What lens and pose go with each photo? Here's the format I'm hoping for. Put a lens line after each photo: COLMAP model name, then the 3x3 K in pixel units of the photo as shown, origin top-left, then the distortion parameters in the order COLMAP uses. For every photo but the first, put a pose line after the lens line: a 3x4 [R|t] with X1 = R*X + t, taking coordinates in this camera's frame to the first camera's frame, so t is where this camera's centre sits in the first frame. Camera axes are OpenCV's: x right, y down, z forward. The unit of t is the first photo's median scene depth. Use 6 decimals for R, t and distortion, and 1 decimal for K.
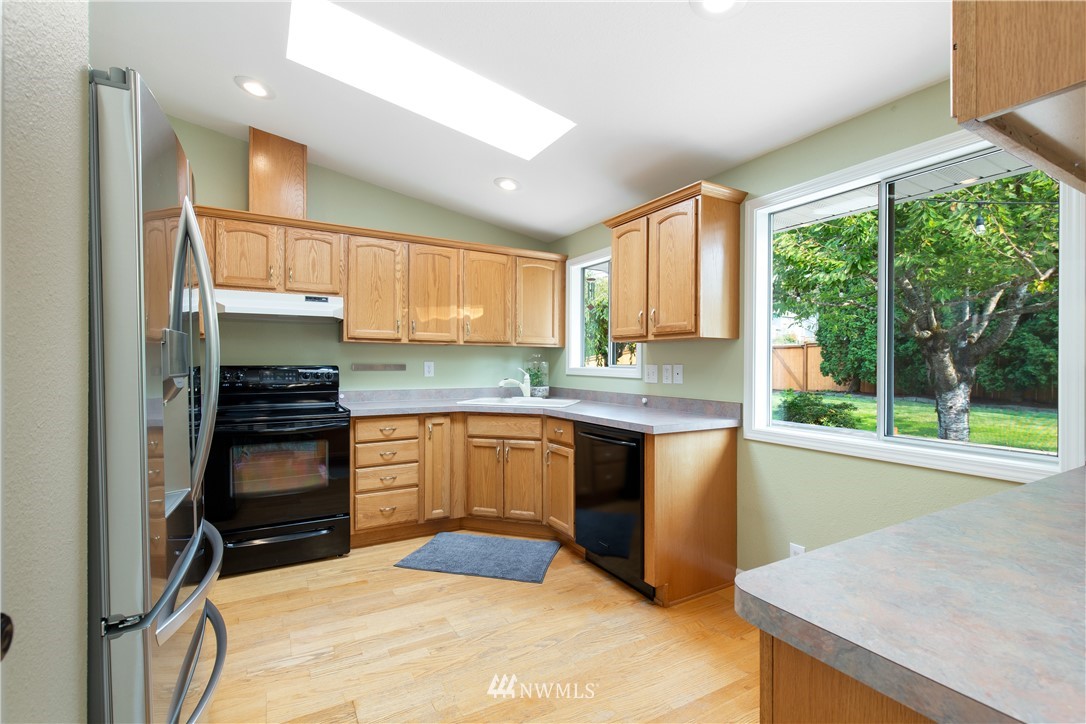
lens RADIAL K [[493.7, 0, 543.8], [0, 493.7, 363.0], [0, 0, 1]] dist [0.010884, -0.001061]
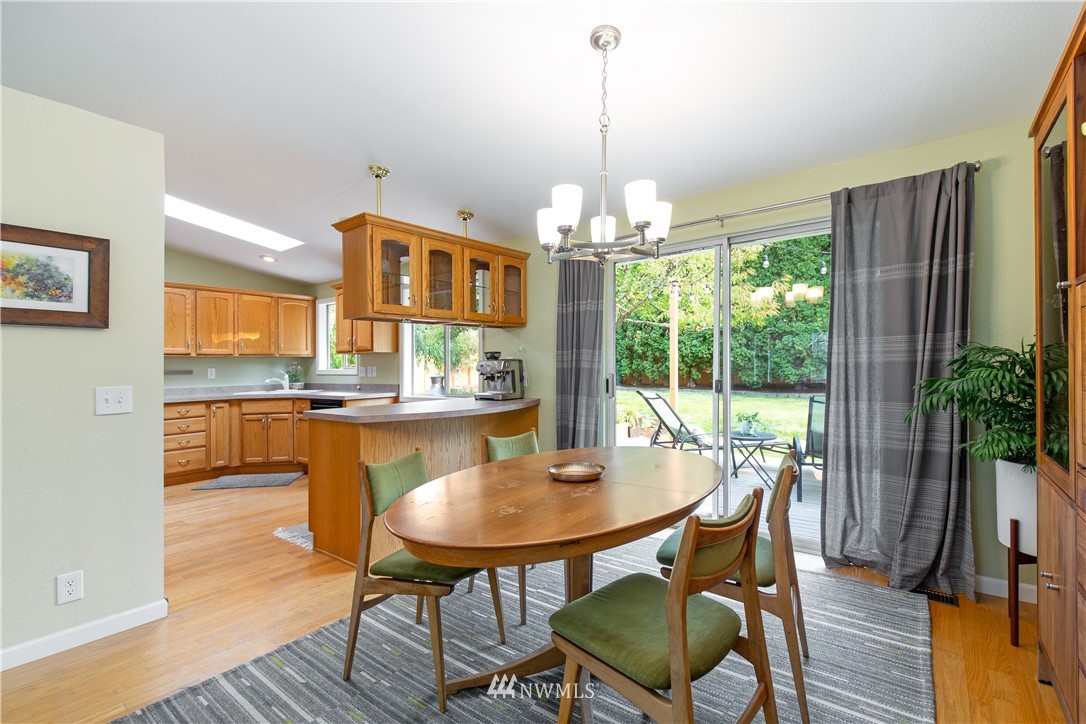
lens RADIAL K [[493.7, 0, 539.6], [0, 493.7, 355.8], [0, 0, 1]] dist [0.010884, -0.001061]
pose [[0.929967, -0.015199, 0.367329, 0.152899], [0.023060, 0.999589, -0.017020, 0.009210], [-0.366919, 0.024299, 0.929935, -0.834447]]
